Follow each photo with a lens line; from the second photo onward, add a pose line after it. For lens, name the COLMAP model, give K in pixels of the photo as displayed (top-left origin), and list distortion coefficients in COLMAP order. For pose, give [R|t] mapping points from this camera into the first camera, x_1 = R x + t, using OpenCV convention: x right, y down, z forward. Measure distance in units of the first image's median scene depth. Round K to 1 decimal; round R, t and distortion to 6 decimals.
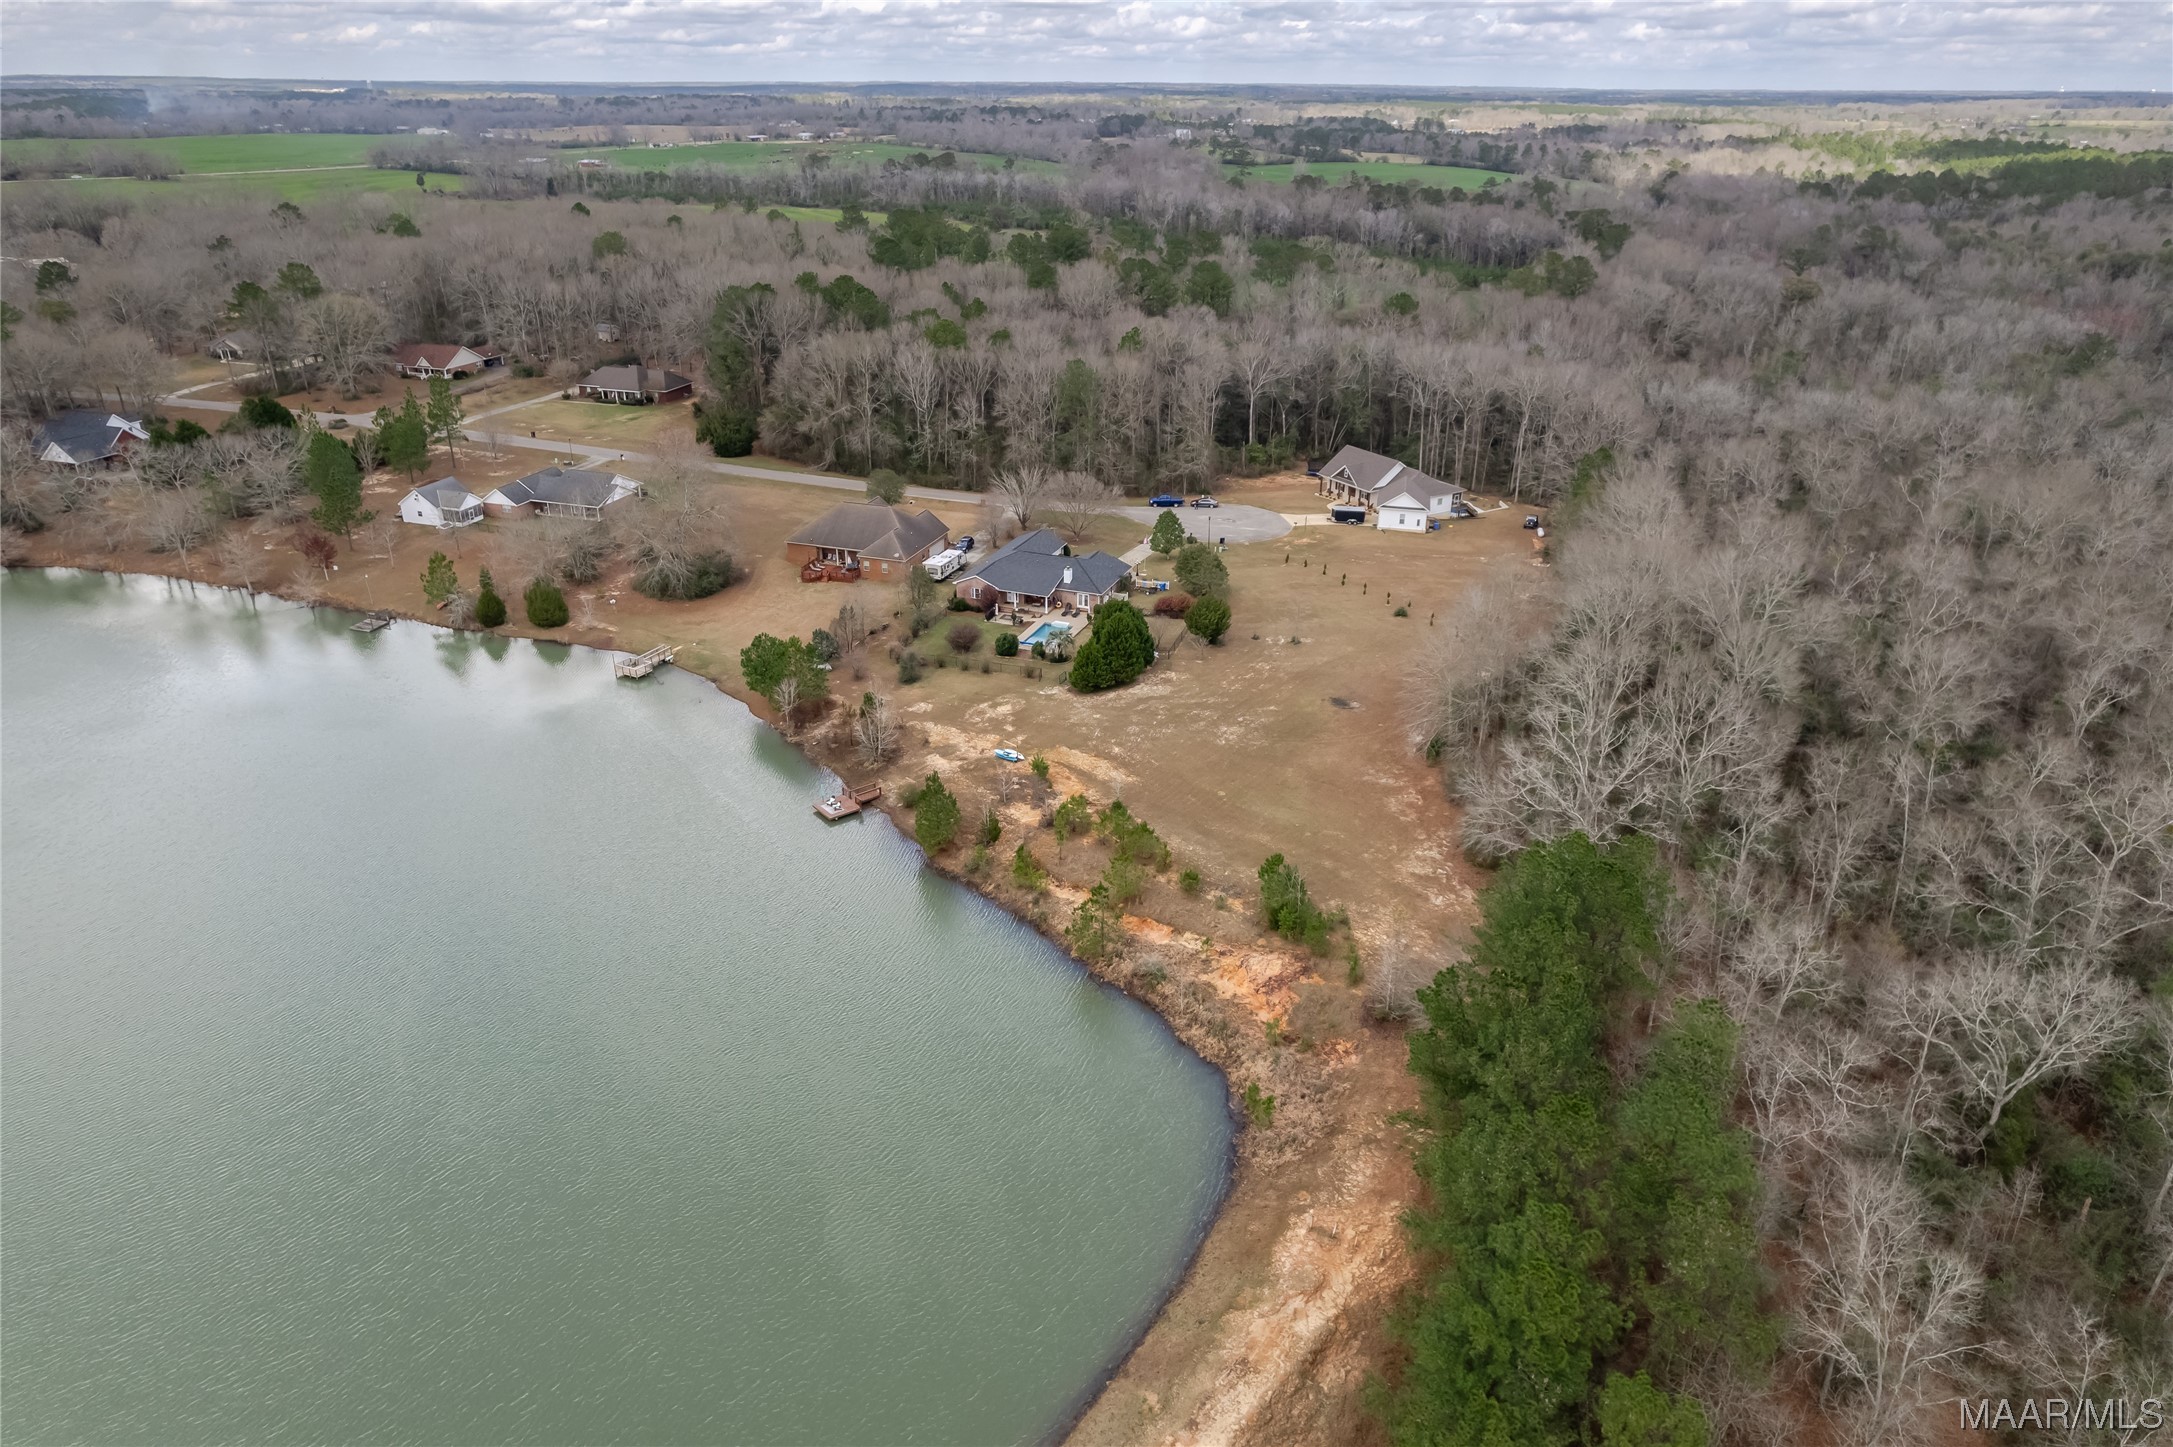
lens RADIAL K [[1389.4, 0, 1081.9], [0, 1389.4, 726.7], [0, 0, 1]] dist [-0.065654, 0.070331]
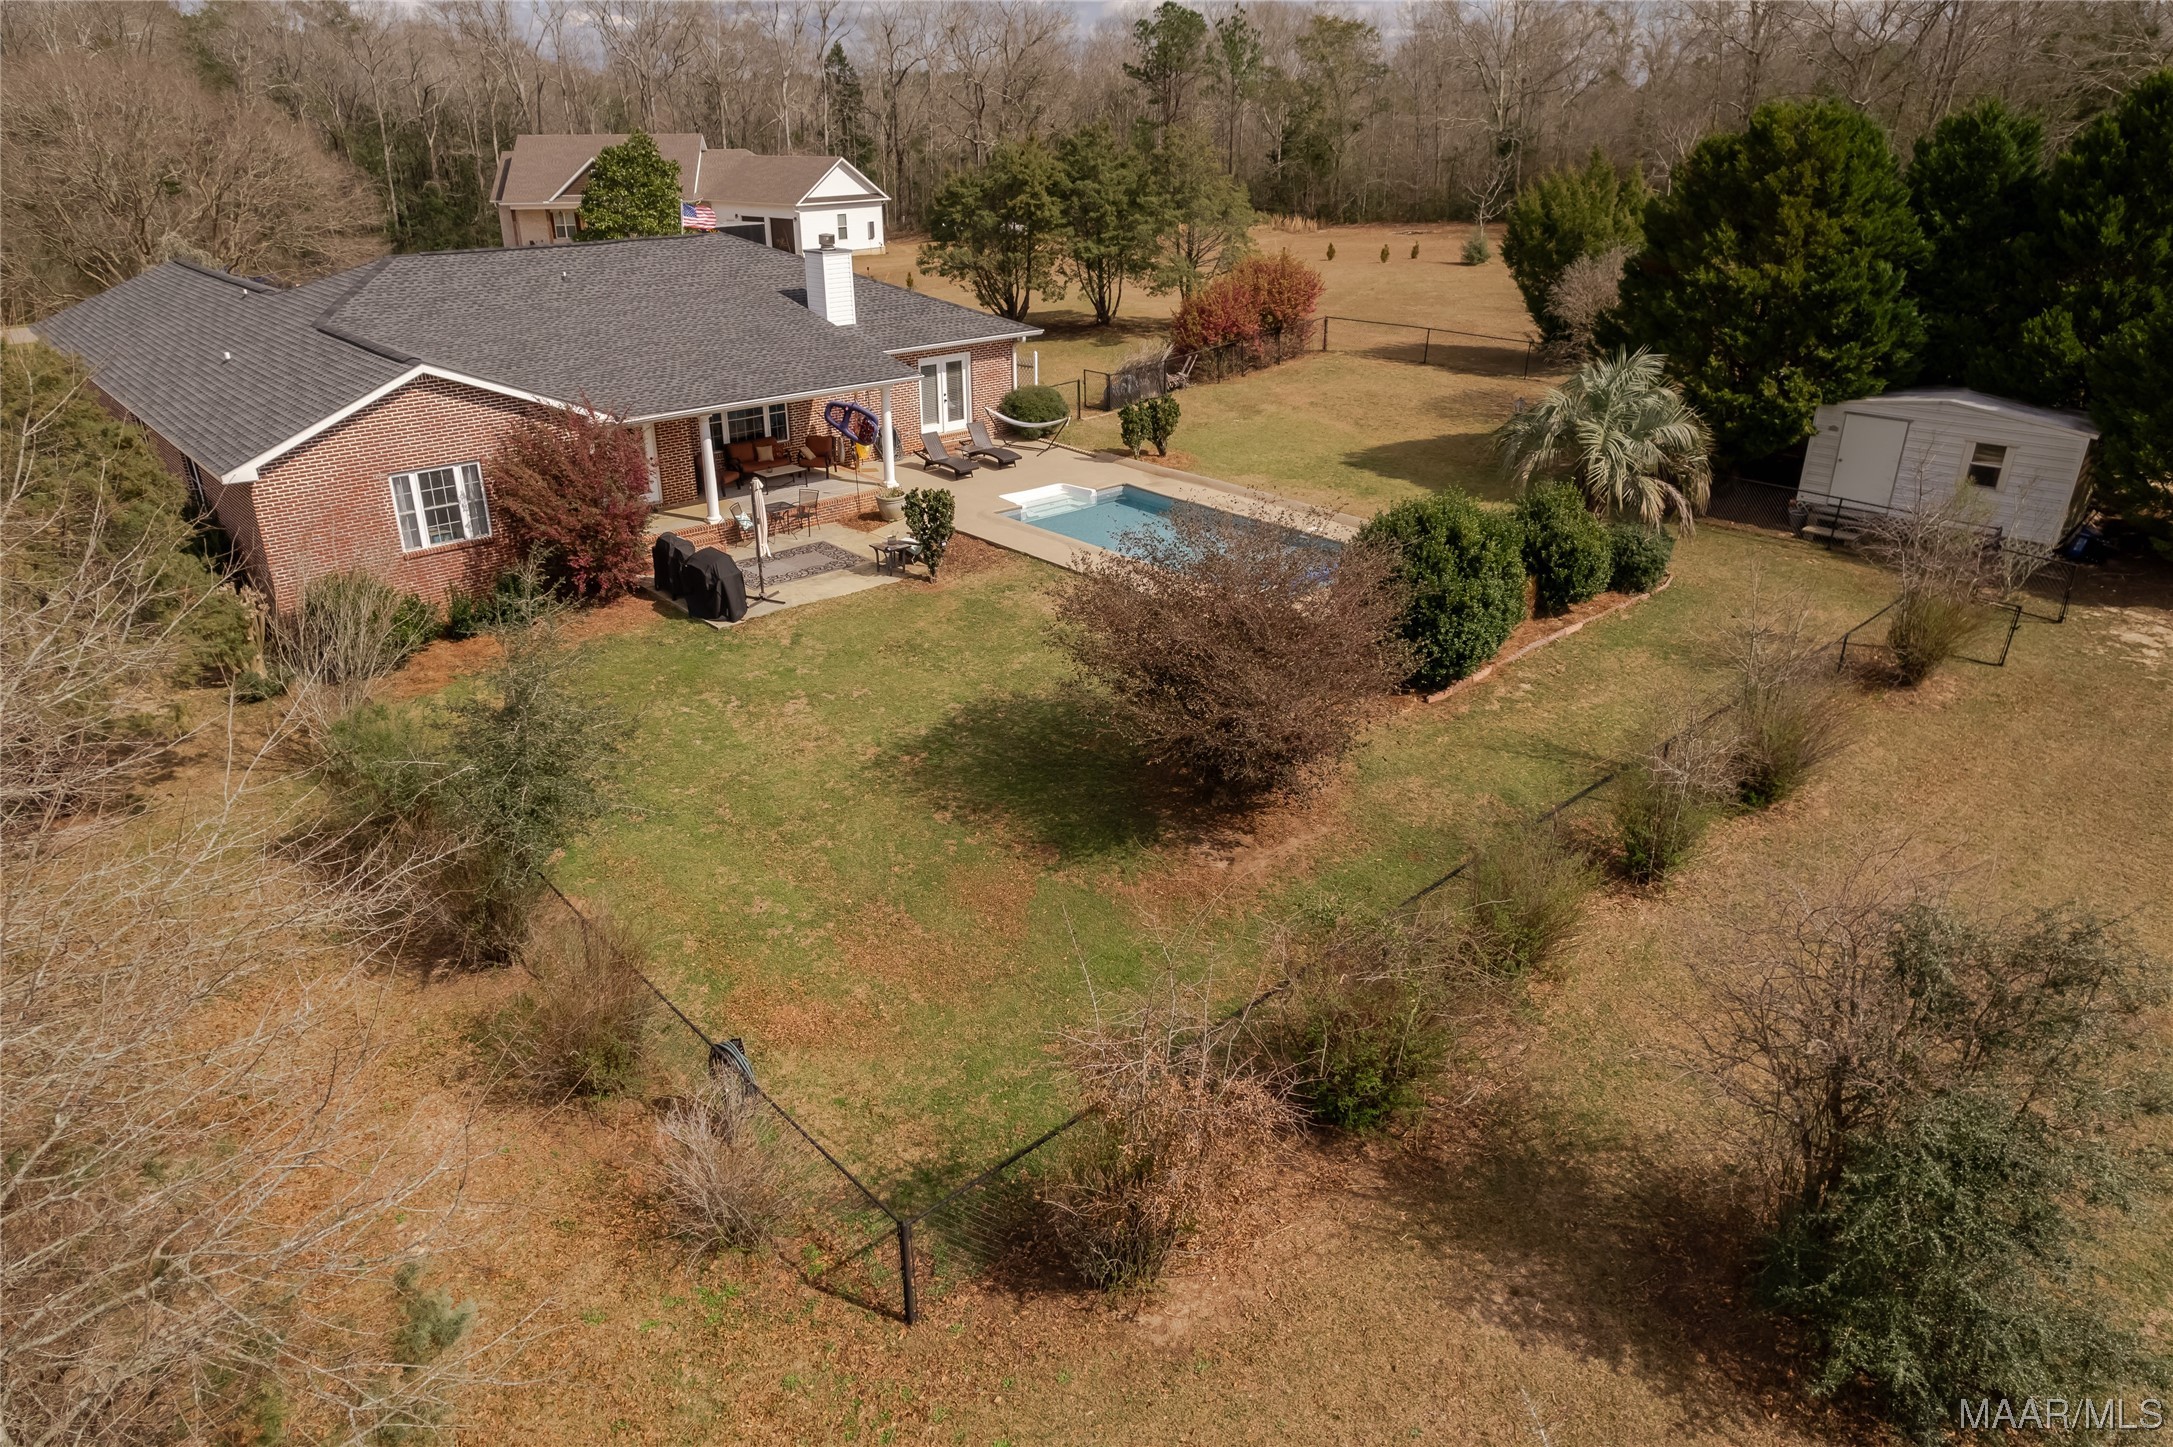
lens RADIAL K [[1389.4, 0, 1075.7], [0, 1389.4, 725.5], [0, 0, 1]] dist [-0.065654, 0.070331]
pose [[0.460986, -0.370023, 0.806583, -0.176981], [0.382130, 0.903105, 0.195904, -0.084689], [-0.800917, 0.217911, 0.557715, 0.941717]]
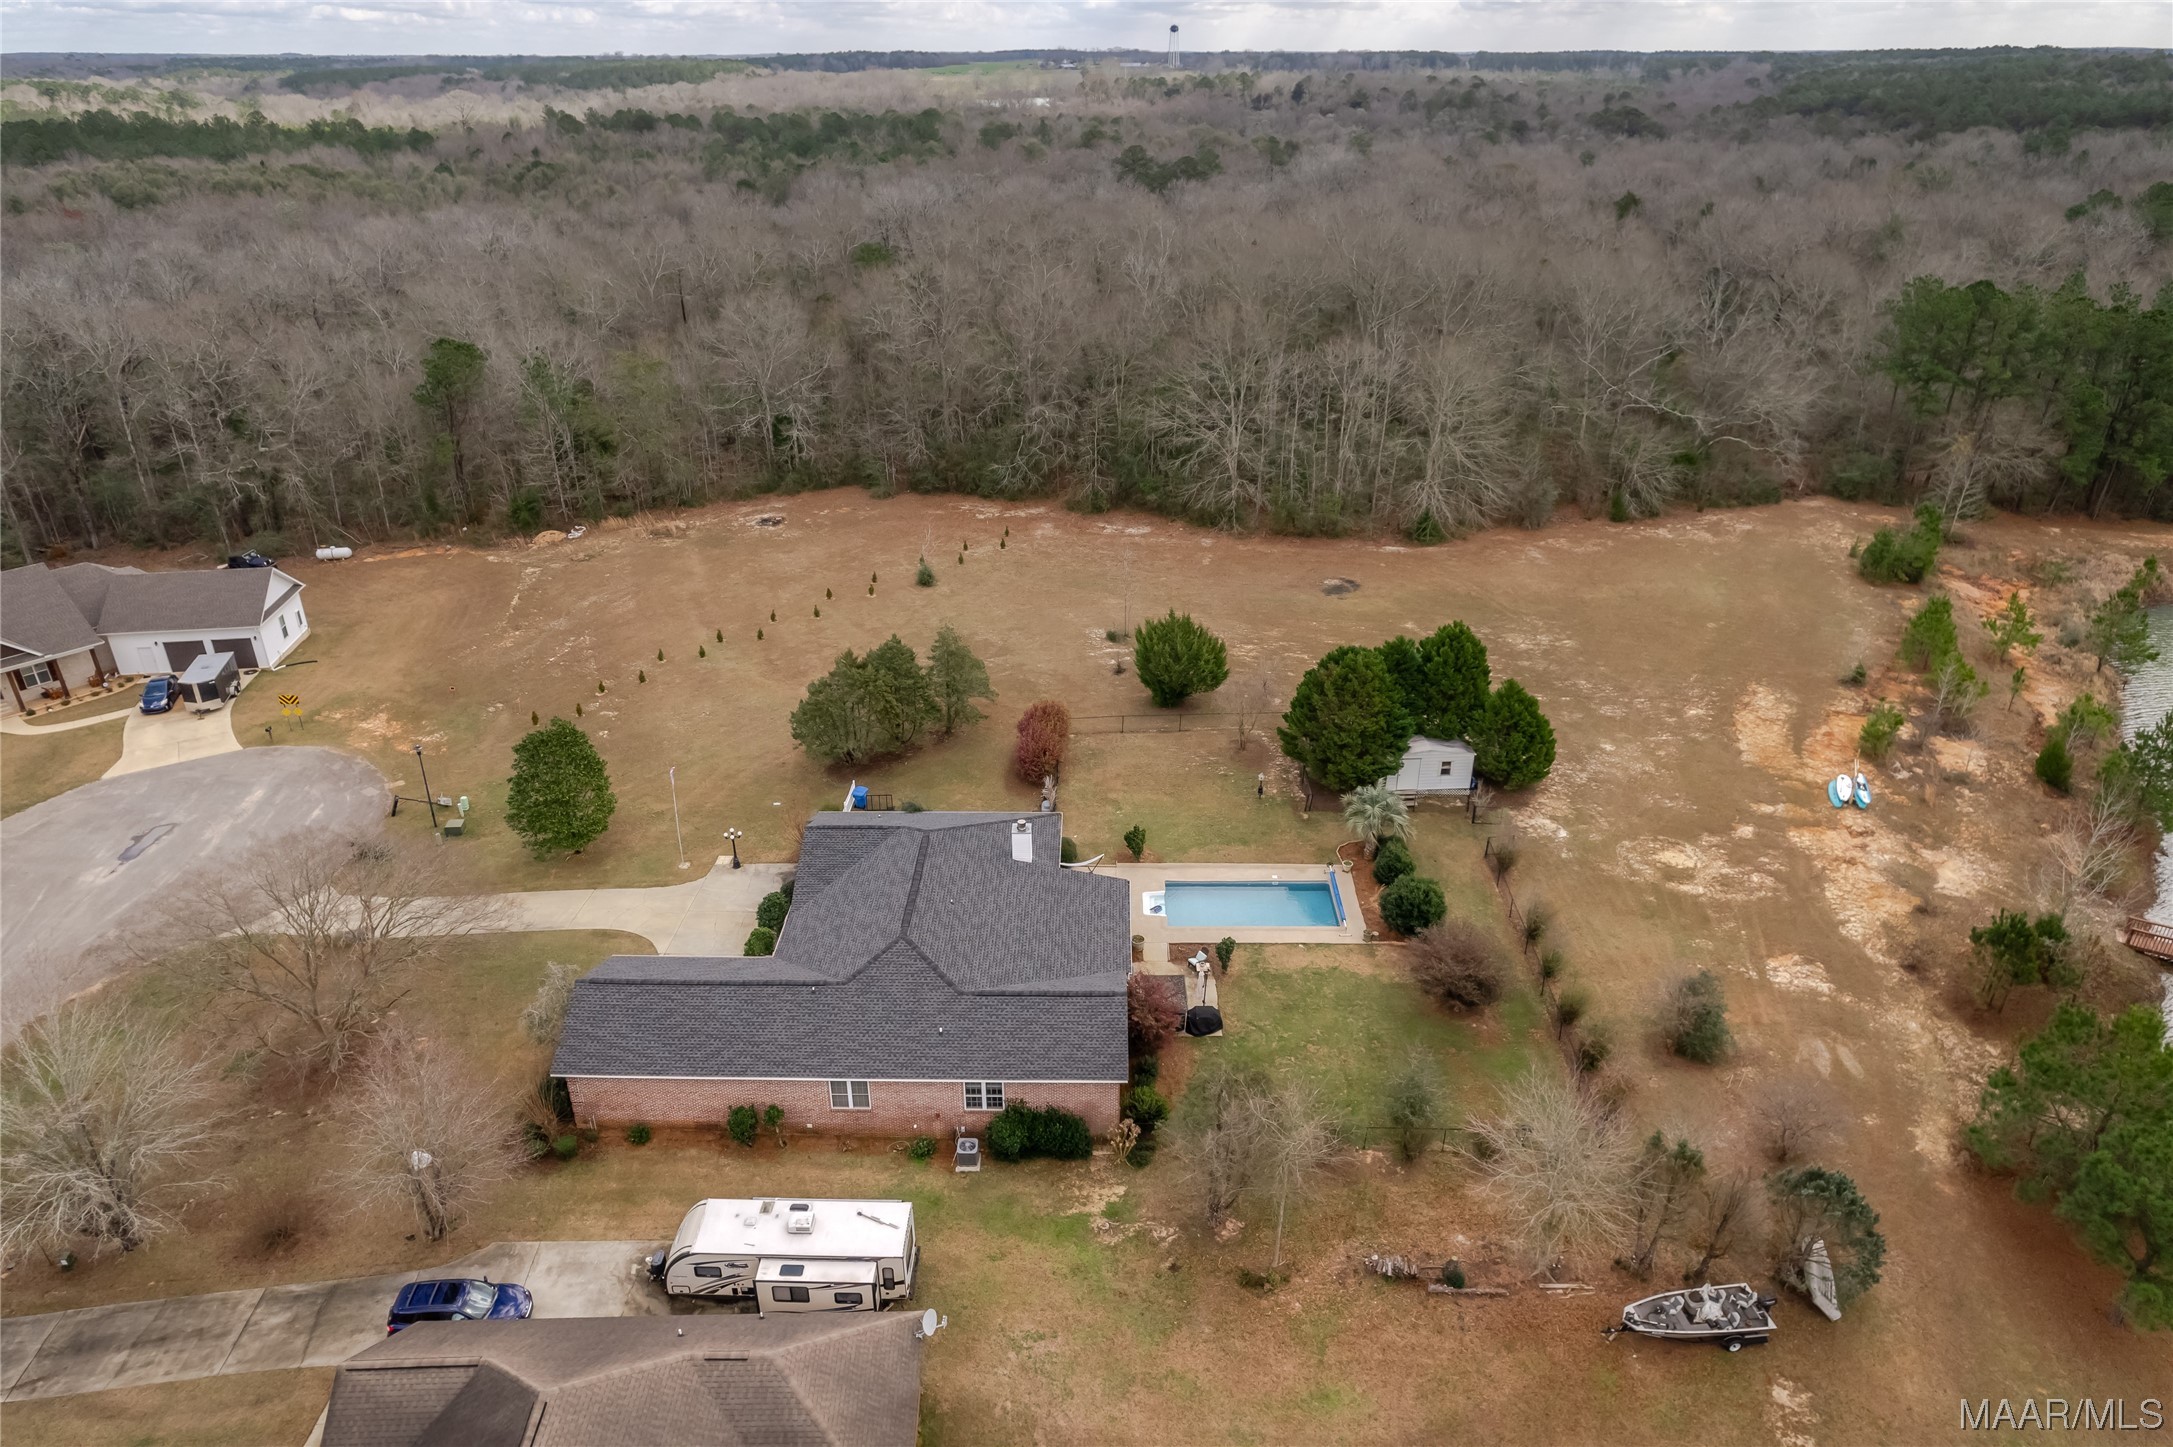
lens RADIAL K [[1389.4, 0, 1086.8], [0, 1389.4, 733.7], [0, 0, 1]] dist [-0.065654, 0.070331]
pose [[-0.350565, -0.423001, 0.835568, -0.317550], [0.400629, 0.738702, 0.542048, -0.334652], [-0.846523, 0.524775, -0.089497, 1.069689]]
